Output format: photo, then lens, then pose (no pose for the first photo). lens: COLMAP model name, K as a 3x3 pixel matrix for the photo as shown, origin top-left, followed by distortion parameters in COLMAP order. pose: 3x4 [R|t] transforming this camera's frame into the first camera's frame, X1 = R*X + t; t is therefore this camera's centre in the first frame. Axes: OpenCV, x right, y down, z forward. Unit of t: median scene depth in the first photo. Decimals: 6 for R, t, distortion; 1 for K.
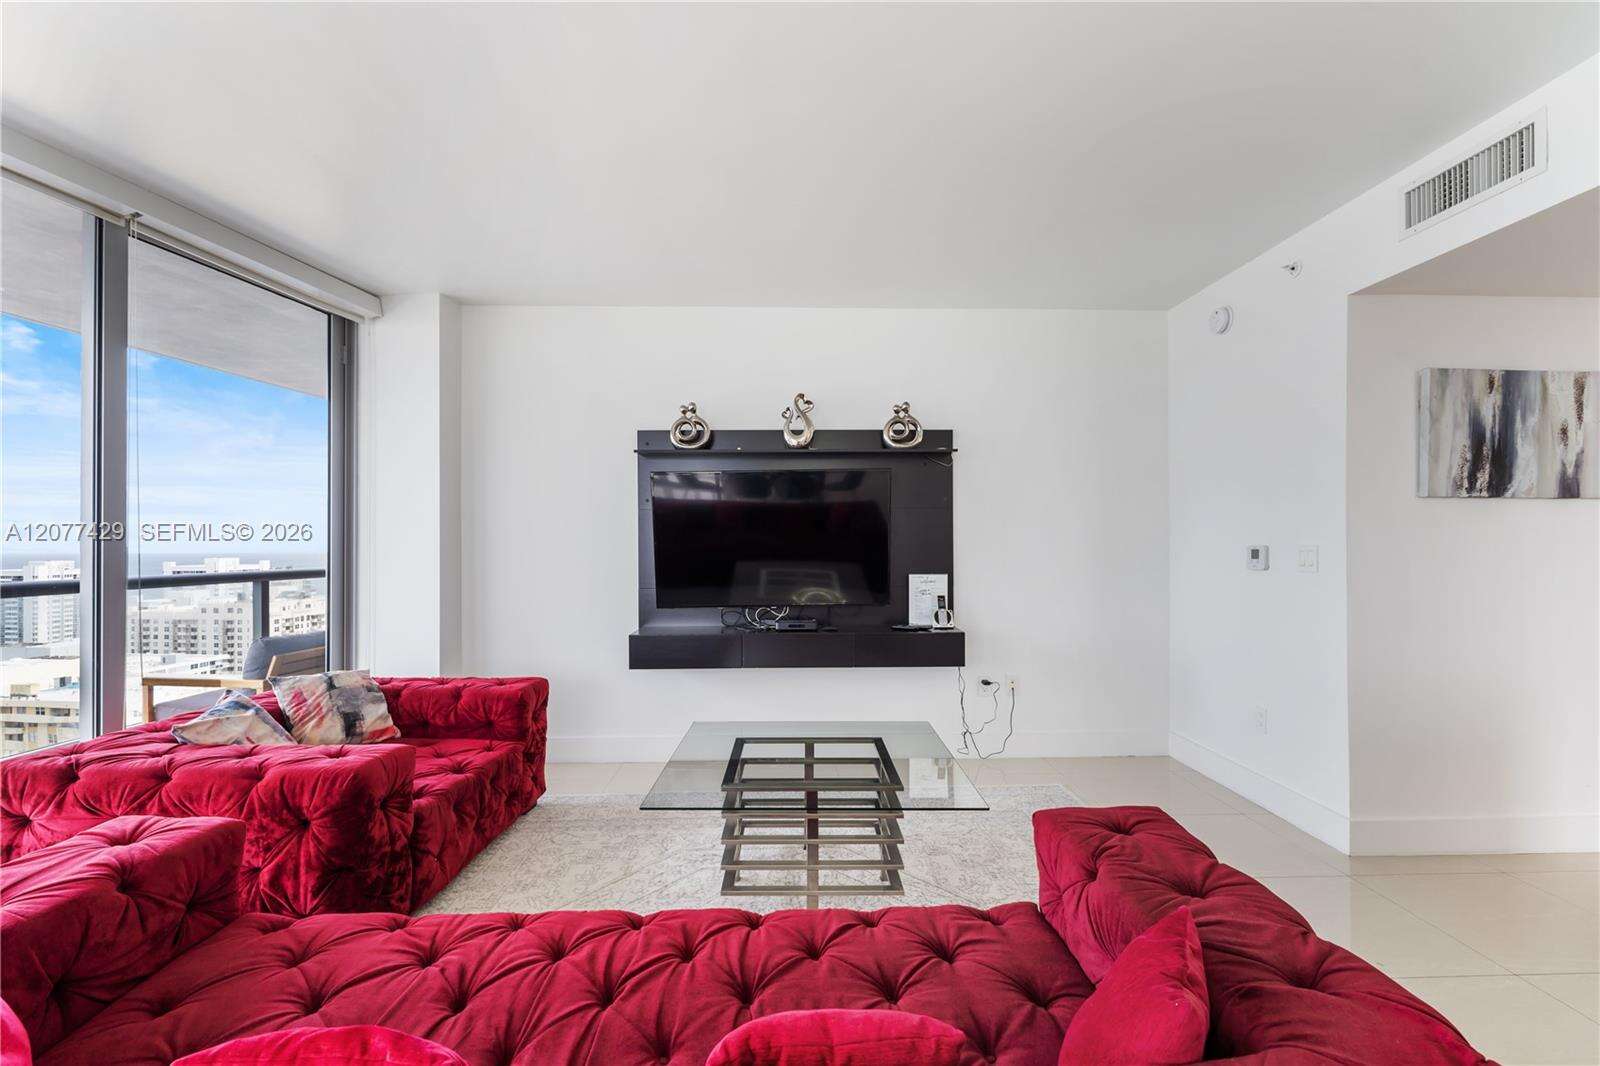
lens RADIAL K [[712.6, 0, 792.9], [0, 712.6, 539.1], [0, 0, 1]] dist [-0.001268, -0.000270]
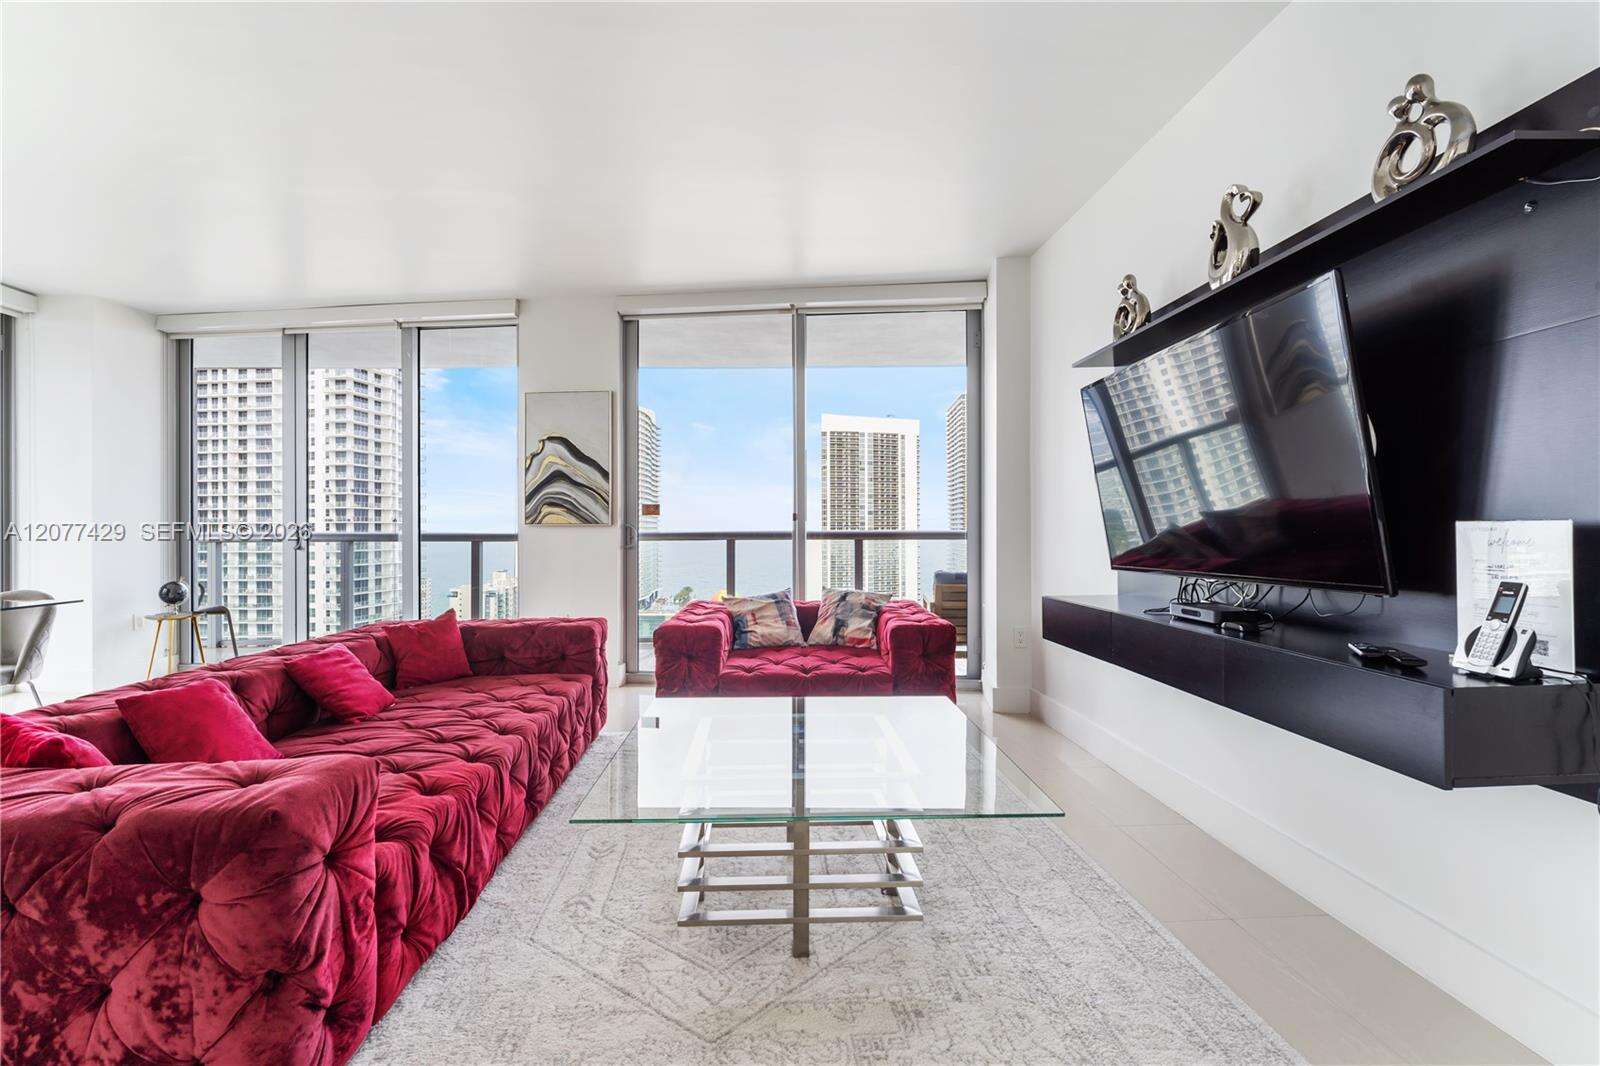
lens RADIAL K [[712.6, 0, 804.9], [0, 712.6, 529.8], [0, 0, 1]] dist [-0.001268, -0.000270]
pose [[0.040225, 0.003514, -0.999184, 0.754736], [0.008637, 0.999955, 0.003865, 0.070193], [0.999153, -0.008786, 0.040192, 0.915058]]
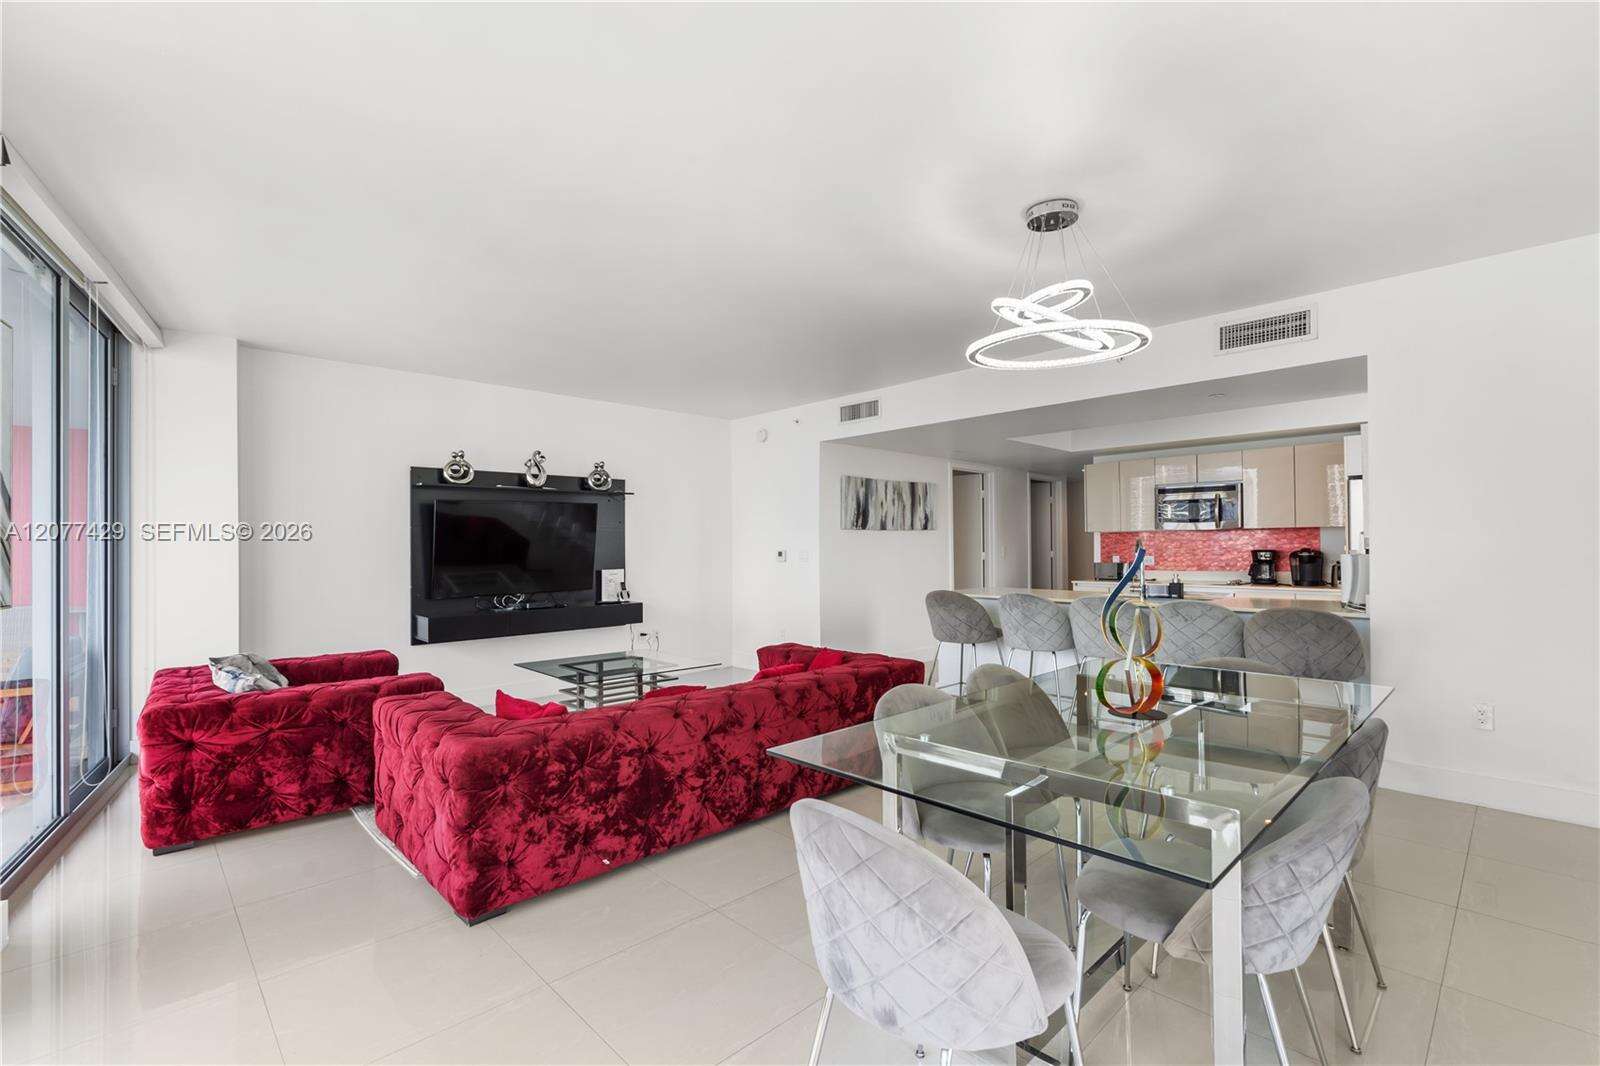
lens RADIAL K [[712.6, 0, 806.4], [0, 712.6, 541.1], [0, 0, 1]] dist [-0.001268, -0.000270]
pose [[0.735179, 0.001155, 0.677872, -0.828219], [0.003238, 0.999981, -0.005215, -0.006033], [-0.677866, 0.006029, 0.735161, -0.677958]]
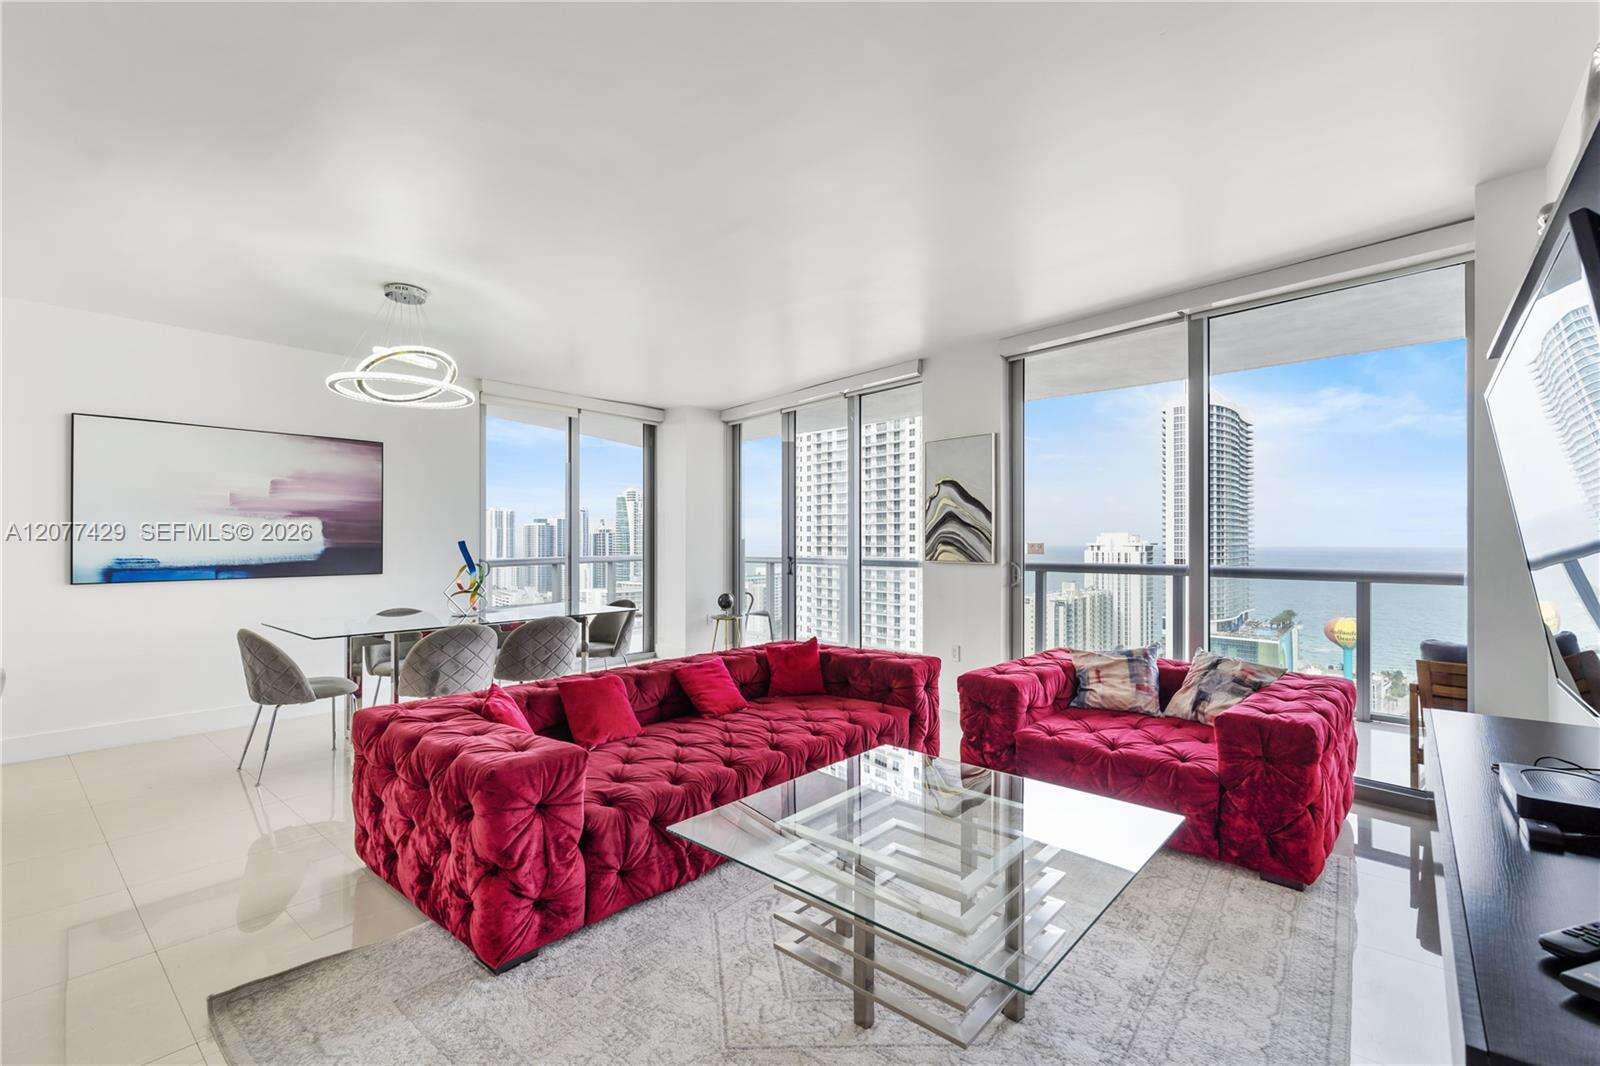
lens RADIAL K [[712.6, 0, 804.0], [0, 712.6, 537.1], [0, 0, 1]] dist [-0.001268, -0.000270]
pose [[-0.667475, -0.000626, -0.744632, 0.650135], [0.004920, 0.999974, -0.005250, 0.003631], [0.744616, -0.007168, -0.667454, 1.338145]]
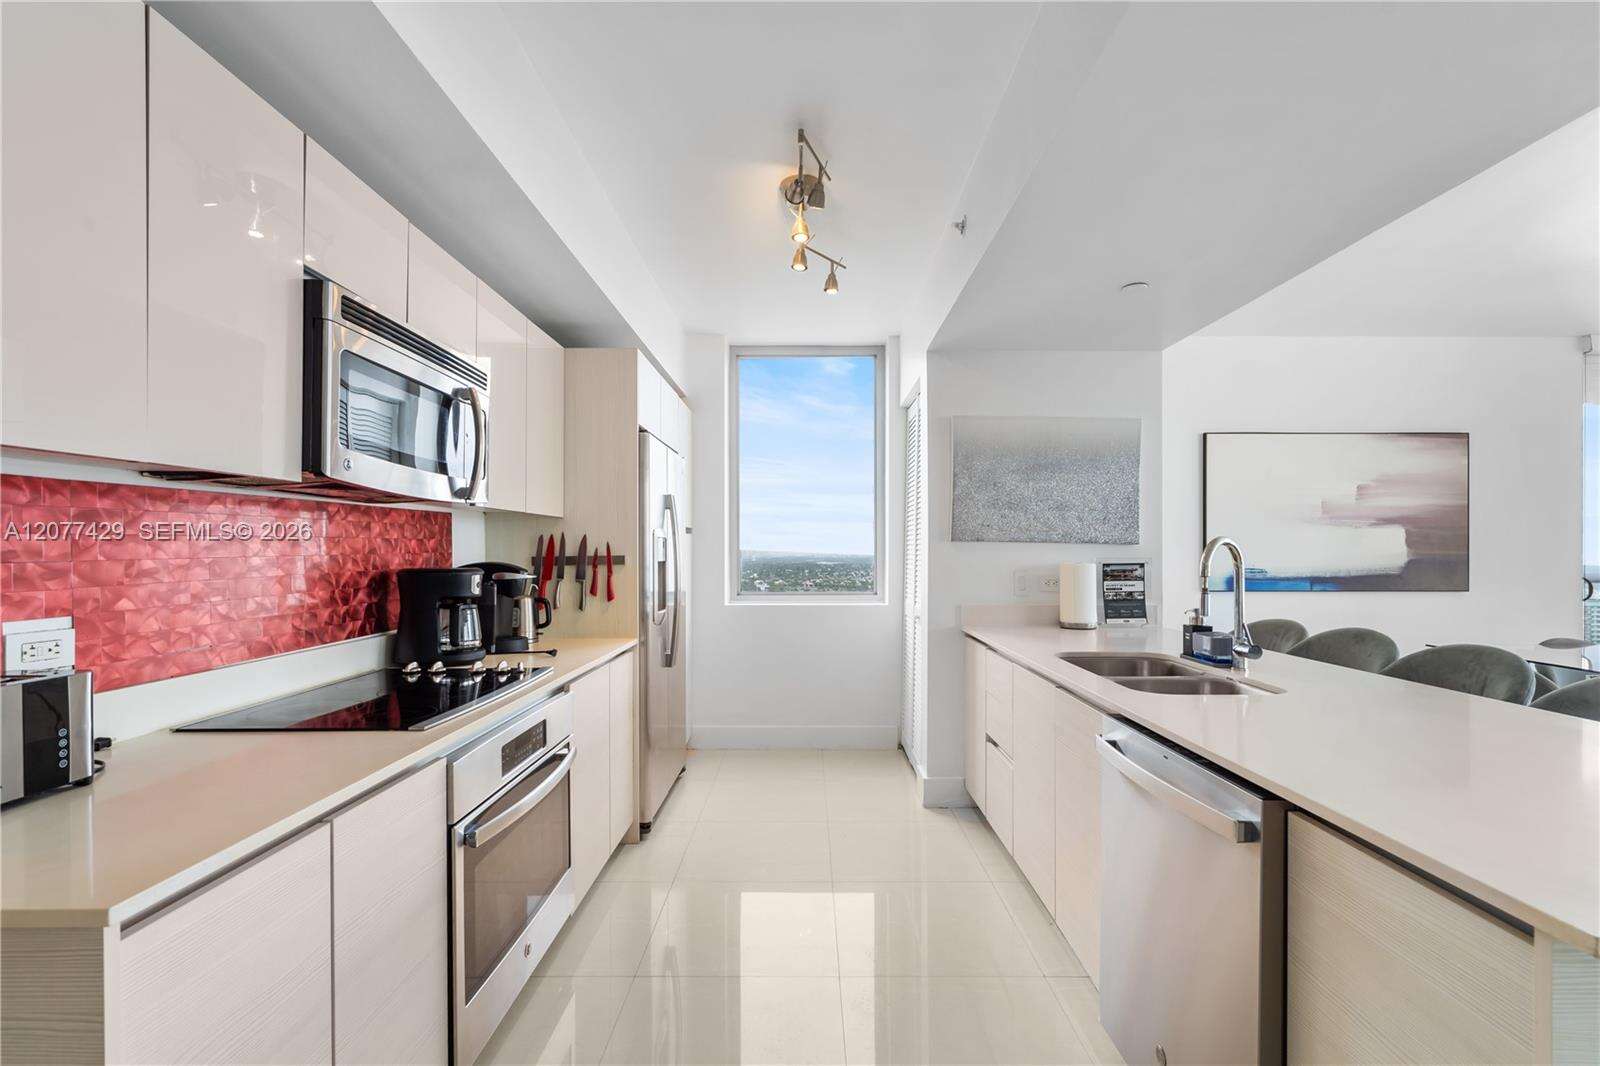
lens RADIAL K [[712.6, 0, 800.7], [0, 712.6, 545.0], [0, 0, 1]] dist [-0.001268, -0.000270]
pose [[-0.999630, 0.001096, 0.027196, 1.423375], [0.000824, 0.999950, -0.009992, -0.002354], [-0.027206, -0.009966, -0.999580, 0.842519]]
